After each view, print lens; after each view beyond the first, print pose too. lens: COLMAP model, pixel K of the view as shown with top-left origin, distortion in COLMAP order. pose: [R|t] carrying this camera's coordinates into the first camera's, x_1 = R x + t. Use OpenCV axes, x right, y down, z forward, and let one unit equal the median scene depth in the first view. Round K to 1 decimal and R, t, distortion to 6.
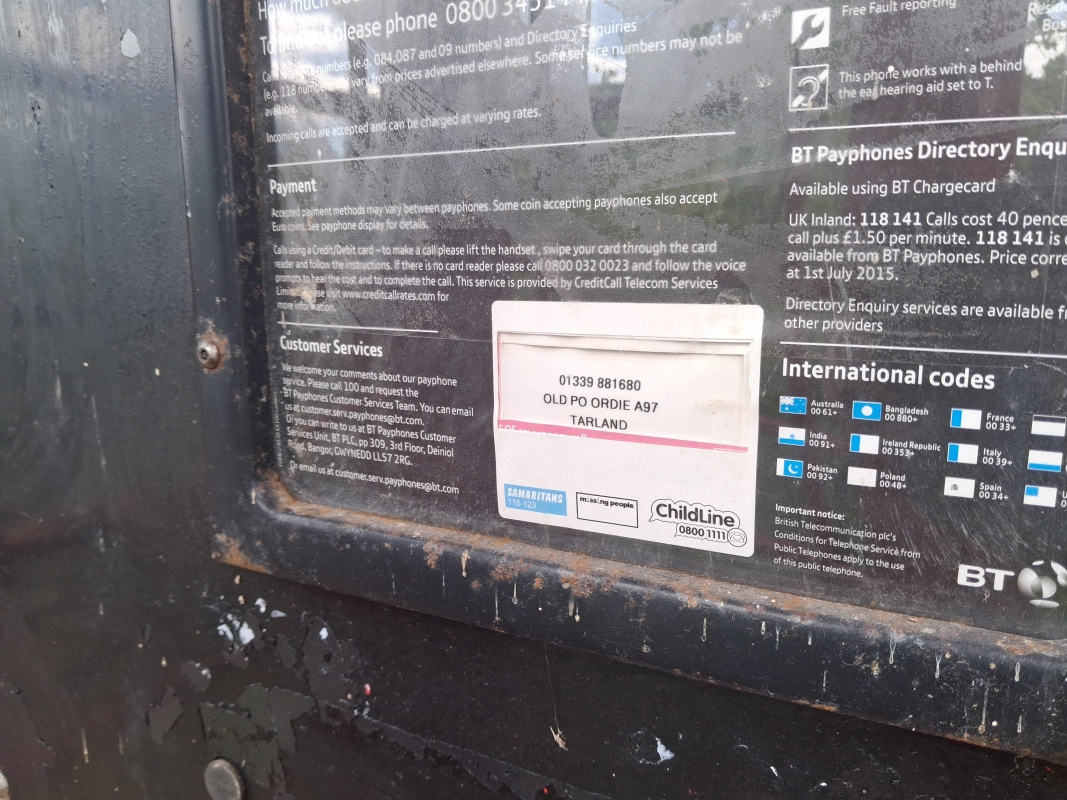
lens RADIAL K [[852.2, 0, 533.8], [0, 852.2, 405.6], [0, 0, 1]] dist [0.006850, -0.001329]
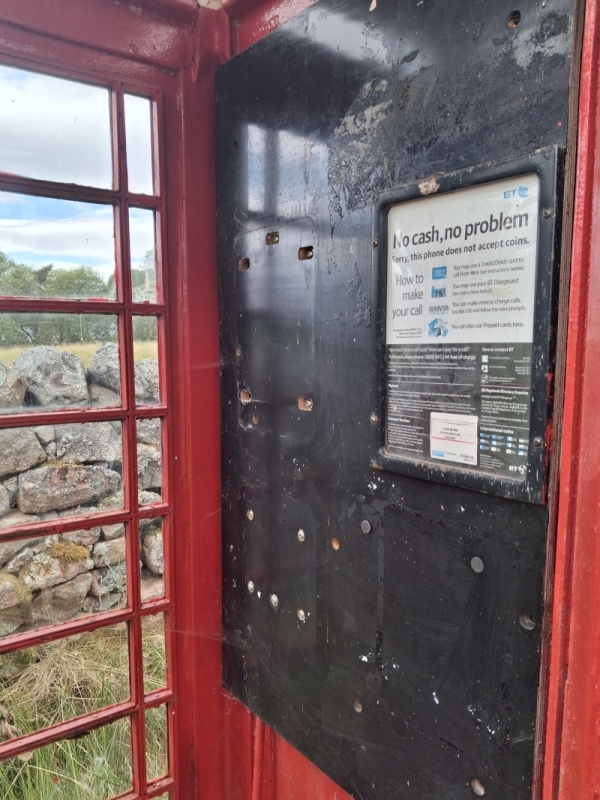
lens RADIAL K [[639.0, 0, 300.0], [0, 639.0, 400.0], [0, 0, 1]] dist [0.006850, -0.001329]
pose [[0.920984, 0.041219, -0.387414, 0.711757], [-0.079132, 0.993451, -0.082421, 0.179574], [0.381479, 0.106565, 0.918214, -2.809289]]
